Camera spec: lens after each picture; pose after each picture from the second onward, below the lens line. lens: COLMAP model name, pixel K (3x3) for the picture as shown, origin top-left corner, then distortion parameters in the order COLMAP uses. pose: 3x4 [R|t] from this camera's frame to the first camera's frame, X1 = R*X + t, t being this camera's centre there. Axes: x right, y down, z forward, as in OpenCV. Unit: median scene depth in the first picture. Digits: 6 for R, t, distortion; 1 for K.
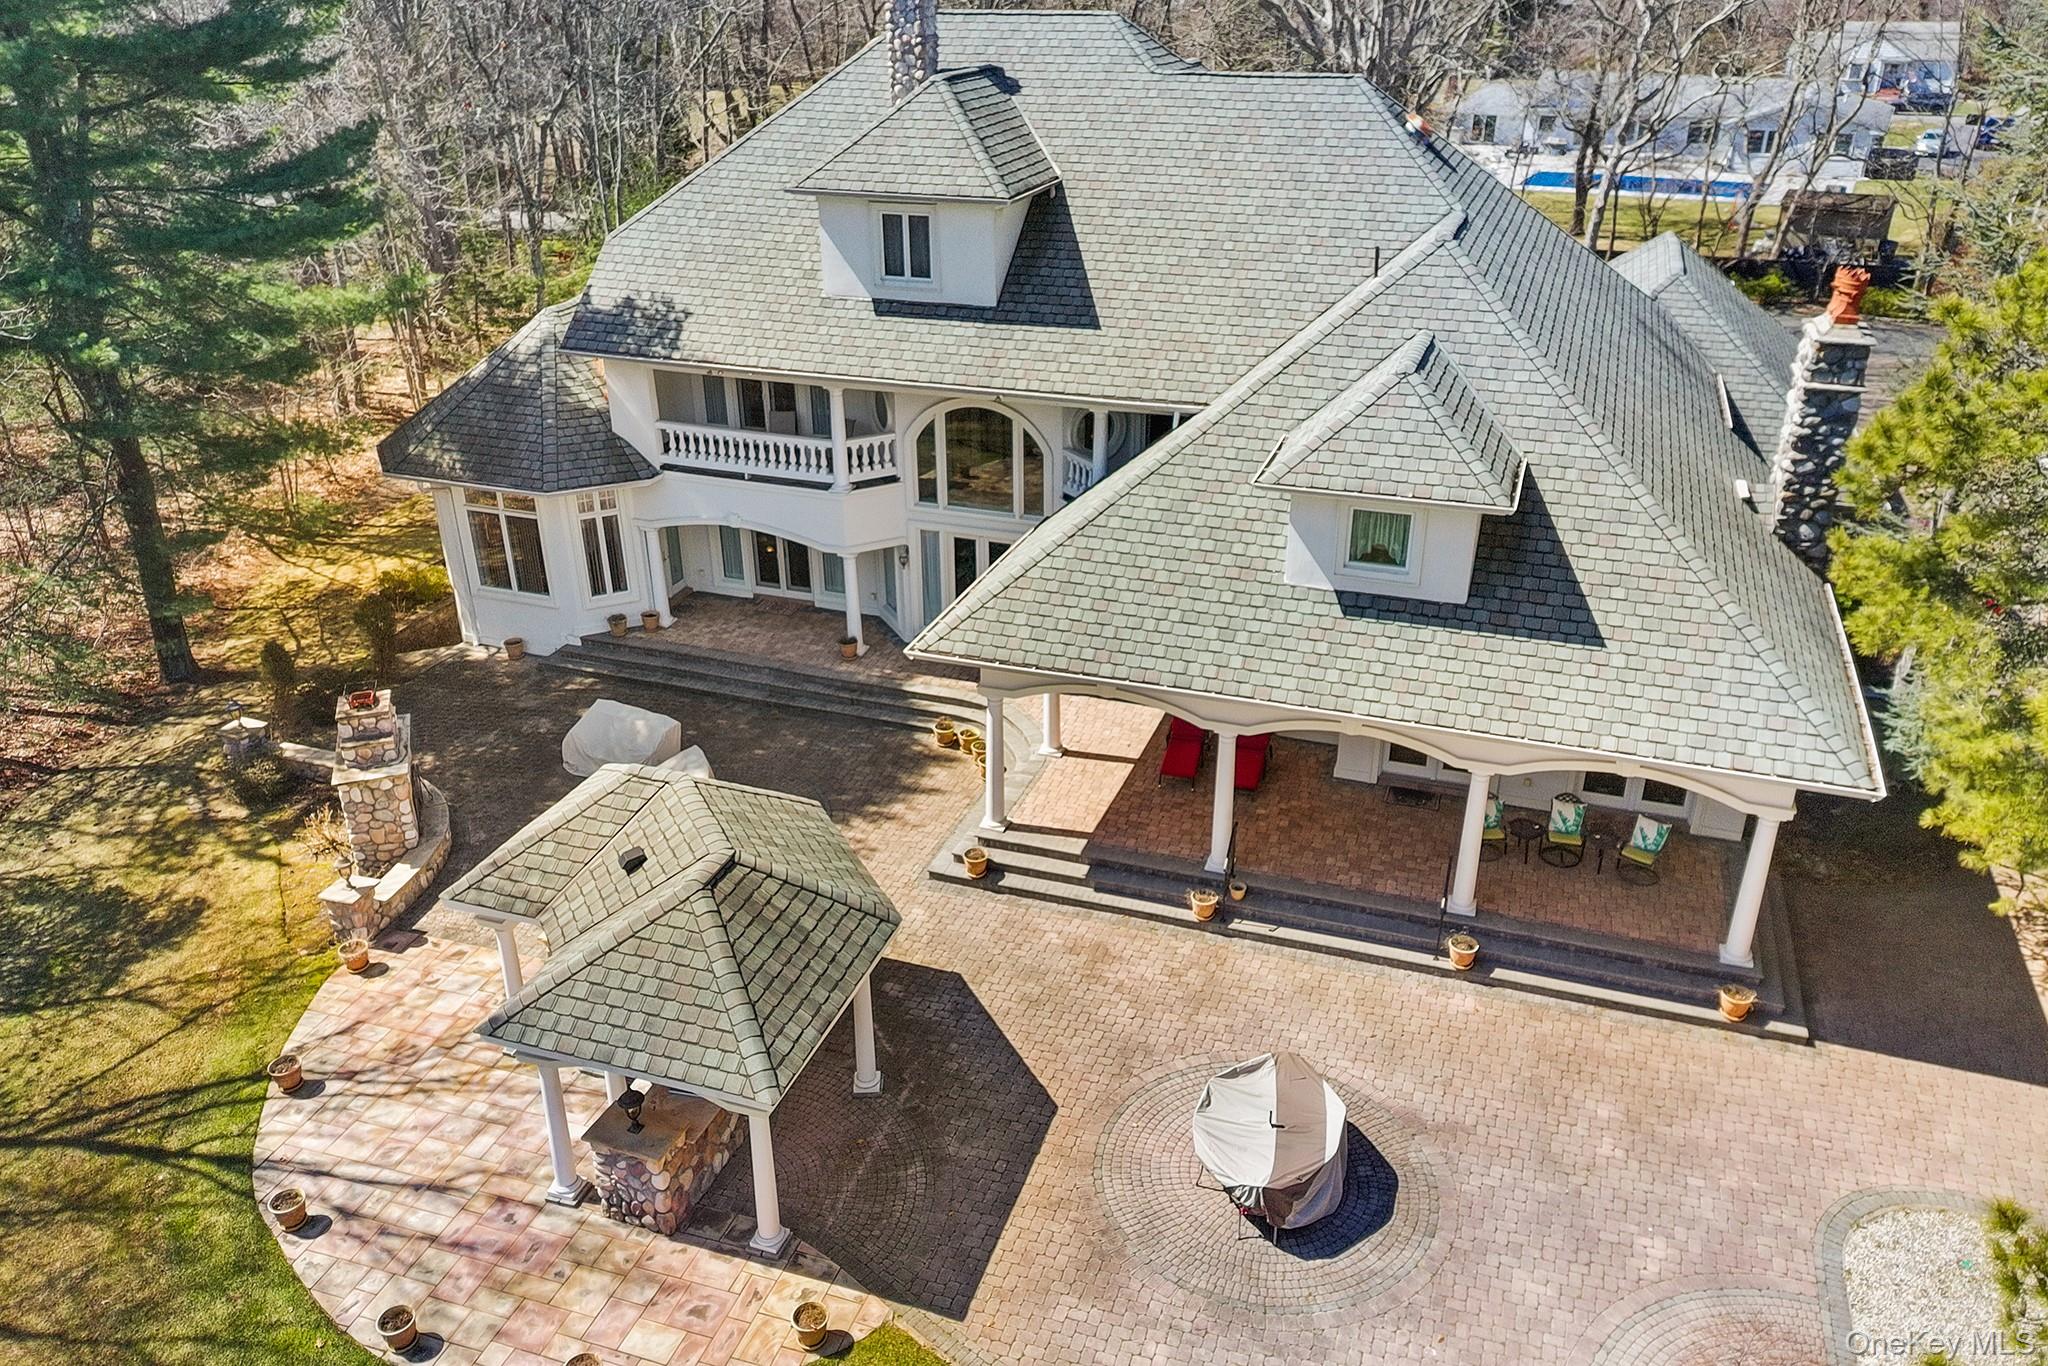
lens RADIAL K [[1553.7, 0, 1024.0], [0, 1553.7, 683.0], [0, 0, 1]] dist [0.086606, 0.000101]
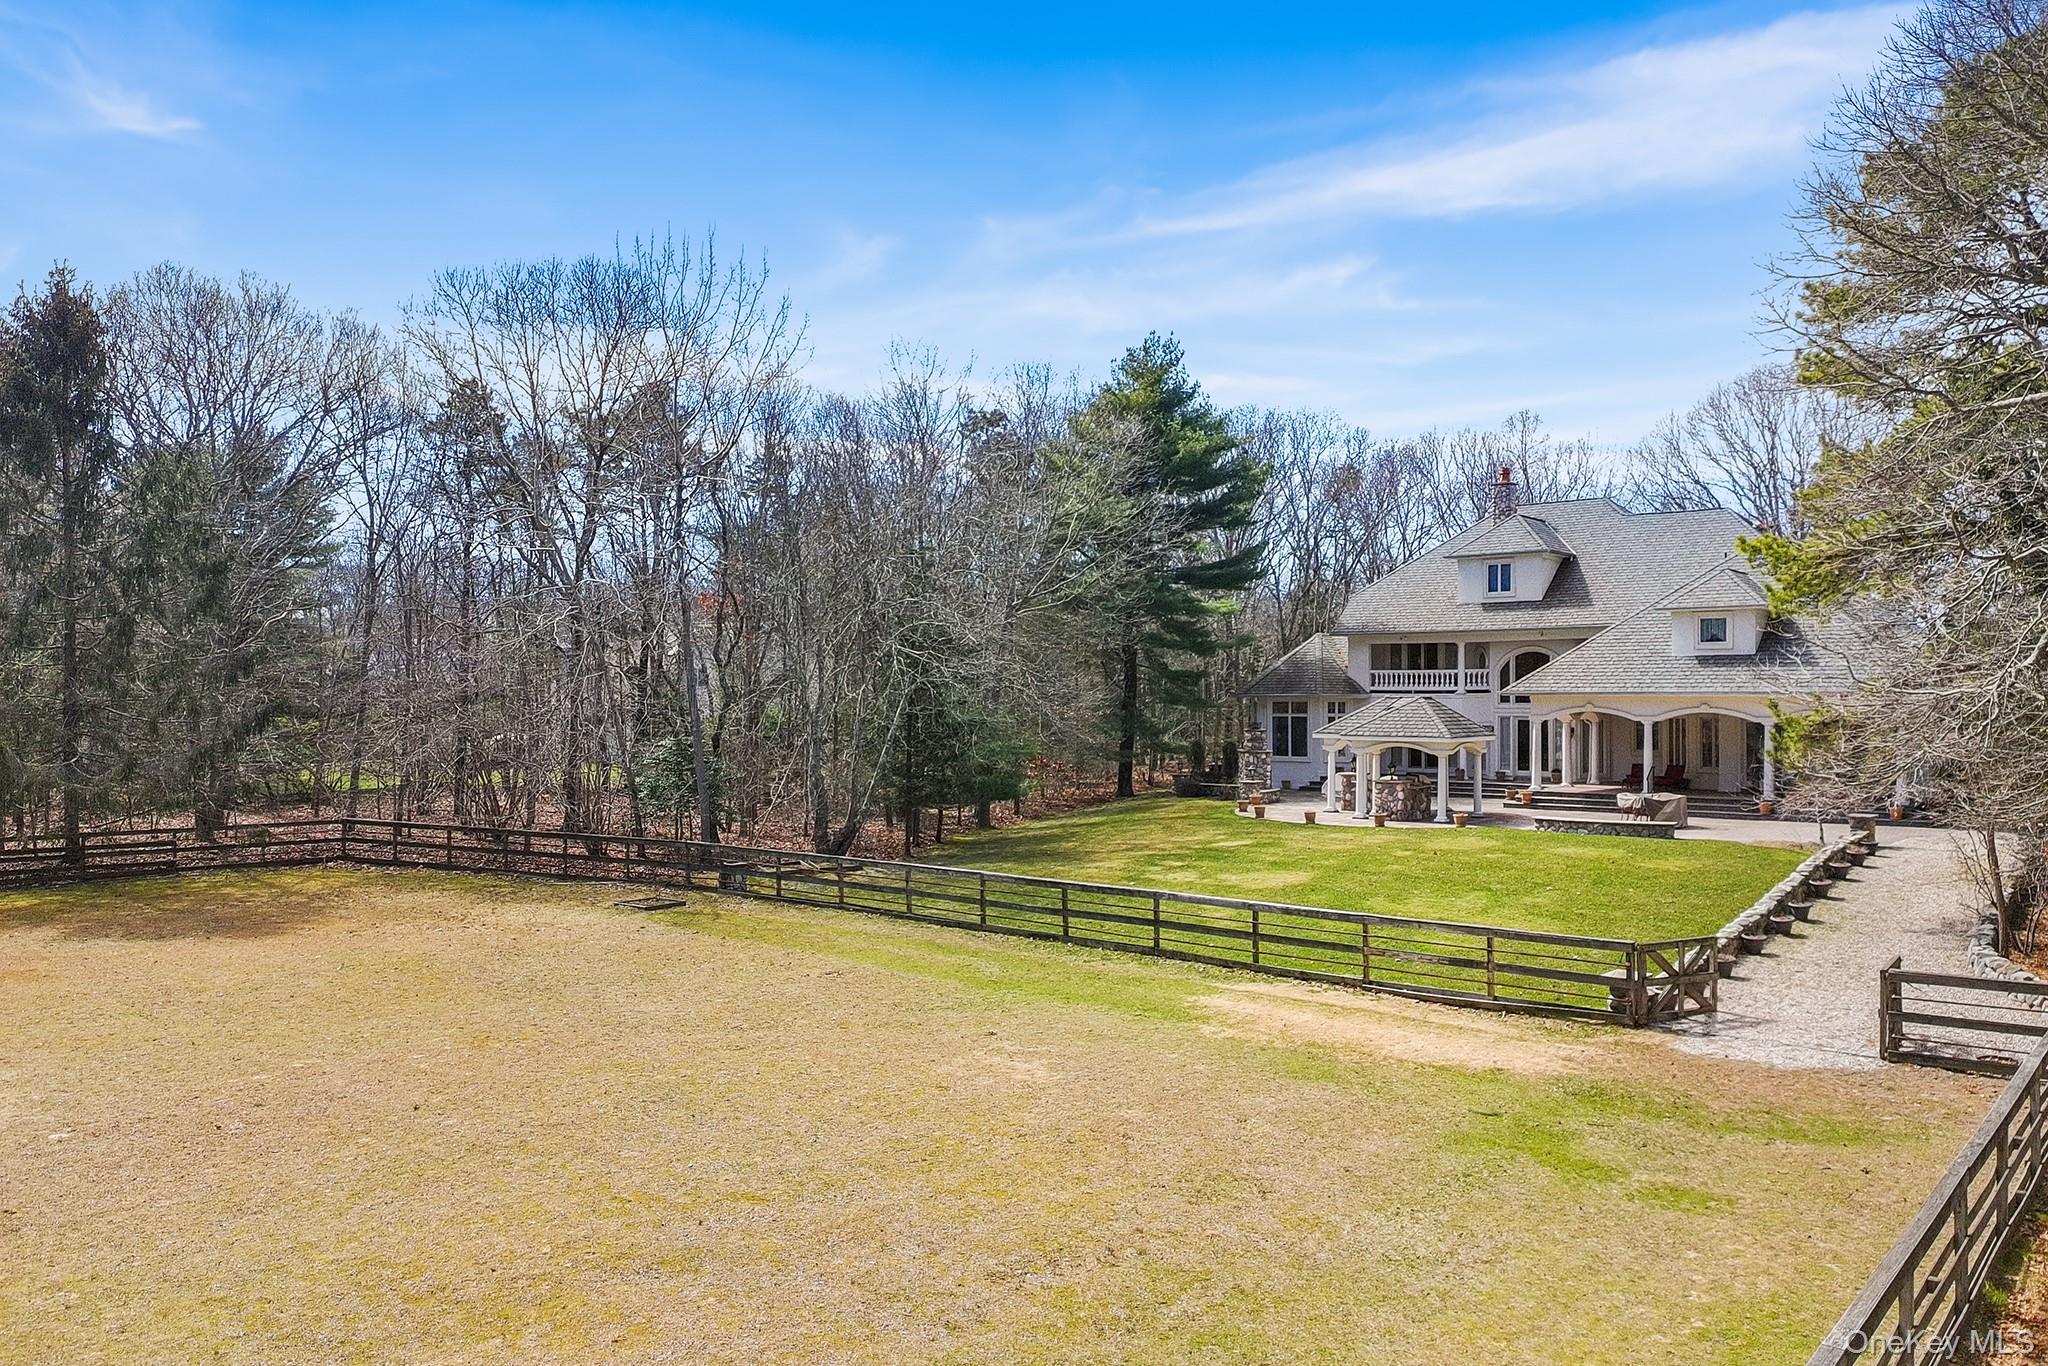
lens RADIAL K [[1448.4, 0, 1024.0], [0, 1448.4, 683.0], [0, 0, 1]] dist [0.000146, -0.000050]
pose [[0.932808, 0.006957, -0.360306, 0.035724], [-0.163553, 0.899088, -0.406067, 0.782292], [0.321122, 0.437712, 0.839815, -0.848684]]
